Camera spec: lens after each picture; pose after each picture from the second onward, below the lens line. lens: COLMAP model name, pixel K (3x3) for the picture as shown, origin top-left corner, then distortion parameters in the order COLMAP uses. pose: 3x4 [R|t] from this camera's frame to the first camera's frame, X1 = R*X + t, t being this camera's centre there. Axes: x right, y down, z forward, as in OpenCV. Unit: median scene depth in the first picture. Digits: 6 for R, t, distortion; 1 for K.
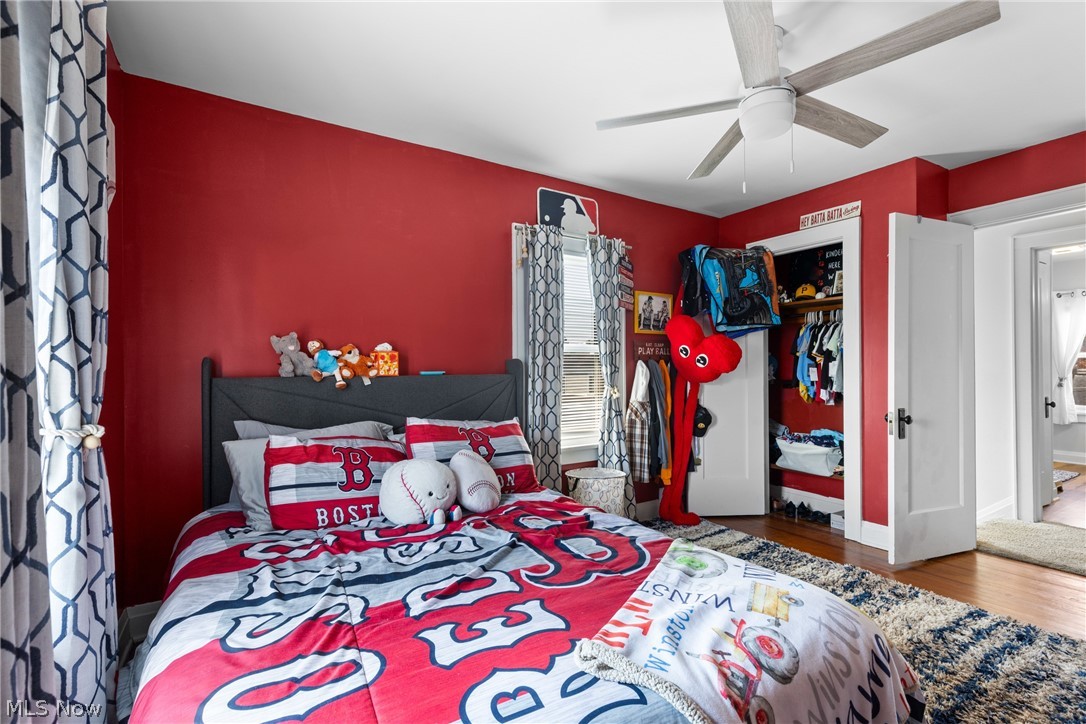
lens RADIAL K [[491.8, 0, 541.0], [0, 491.8, 363.0], [0, 0, 1]] dist [0.007299, -0.001267]
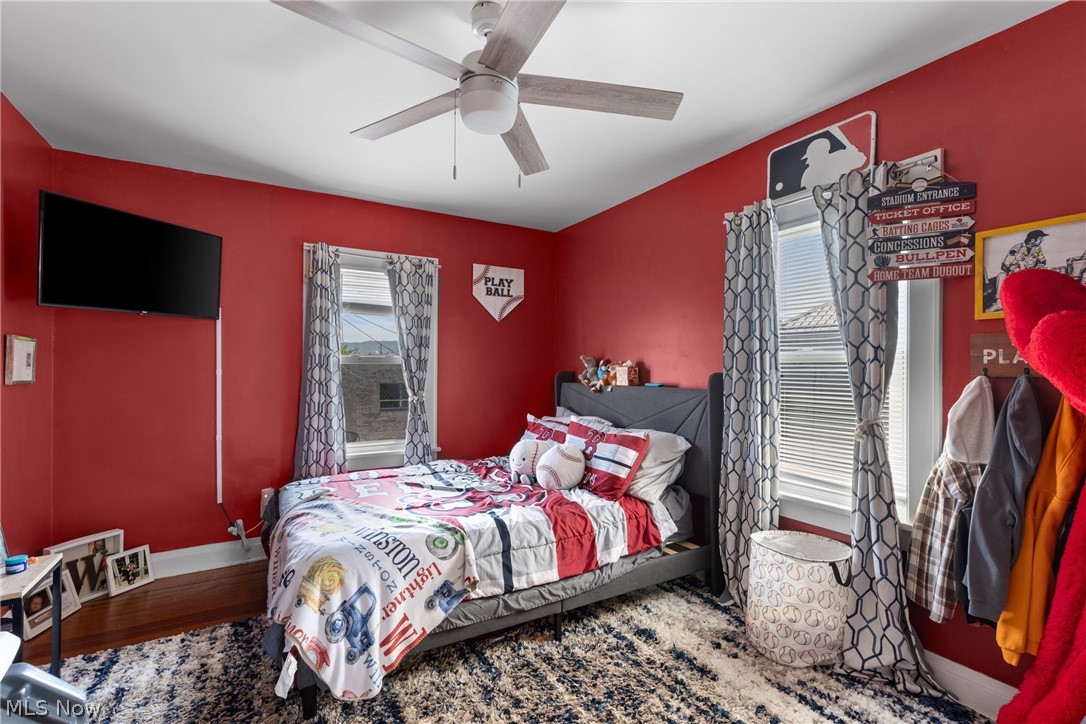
lens RADIAL K [[491.8, 0, 540.8], [0, 491.8, 366.9], [0, 0, 1]] dist [0.007299, -0.001267]
pose [[-0.030935, -0.003290, -0.999516, 0.744637], [0.002907, 0.999990, -0.003381, -0.015321], [0.999517, -0.003010, -0.030925, 0.626910]]
